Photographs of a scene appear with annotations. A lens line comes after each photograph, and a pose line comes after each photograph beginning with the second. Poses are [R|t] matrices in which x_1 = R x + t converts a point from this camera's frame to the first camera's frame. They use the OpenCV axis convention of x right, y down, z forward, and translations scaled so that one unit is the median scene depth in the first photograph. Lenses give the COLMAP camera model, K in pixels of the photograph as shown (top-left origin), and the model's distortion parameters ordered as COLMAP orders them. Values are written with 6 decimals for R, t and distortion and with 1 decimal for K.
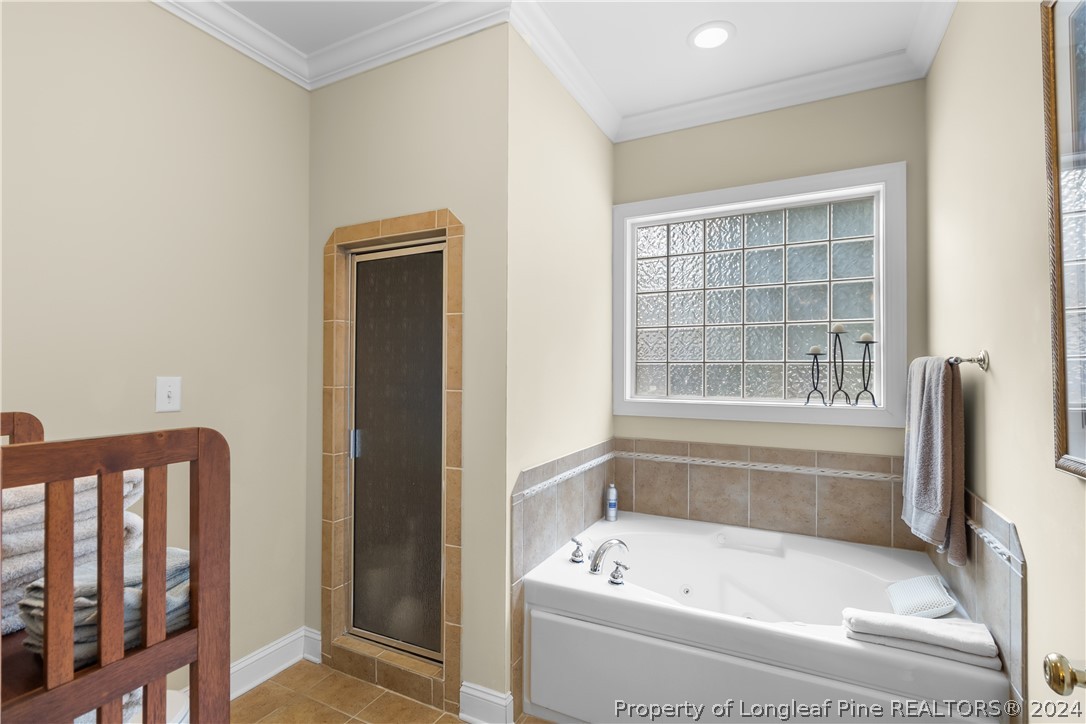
lens RADIAL K [[512.3, 0, 547.6], [0, 512.3, 365.3], [0, 0, 1]] dist [-0.001742, -0.000292]
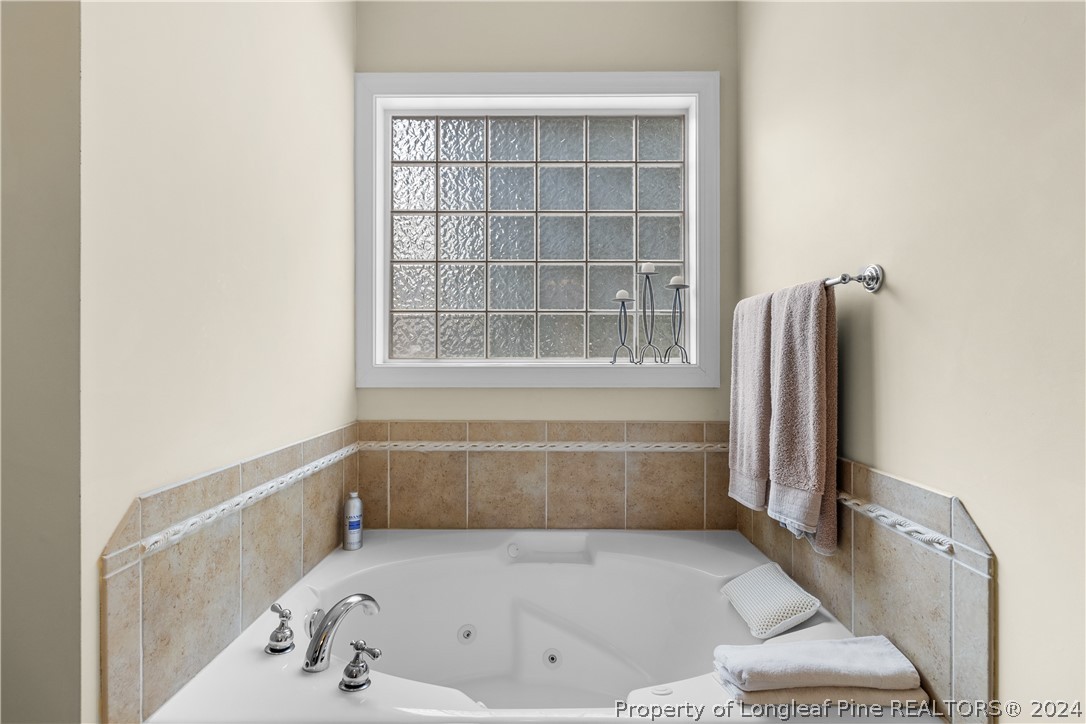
lens RADIAL K [[502.4, 0, 543.0], [0, 502.4, 362.0], [0, 0, 1]] dist [0.001987, 0.000451]
pose [[0.893370, -0.005082, 0.449292, 0.061789], [0.000242, 0.999941, 0.010829, 0.067813], [-0.449321, -0.009566, 0.893319, 0.368332]]
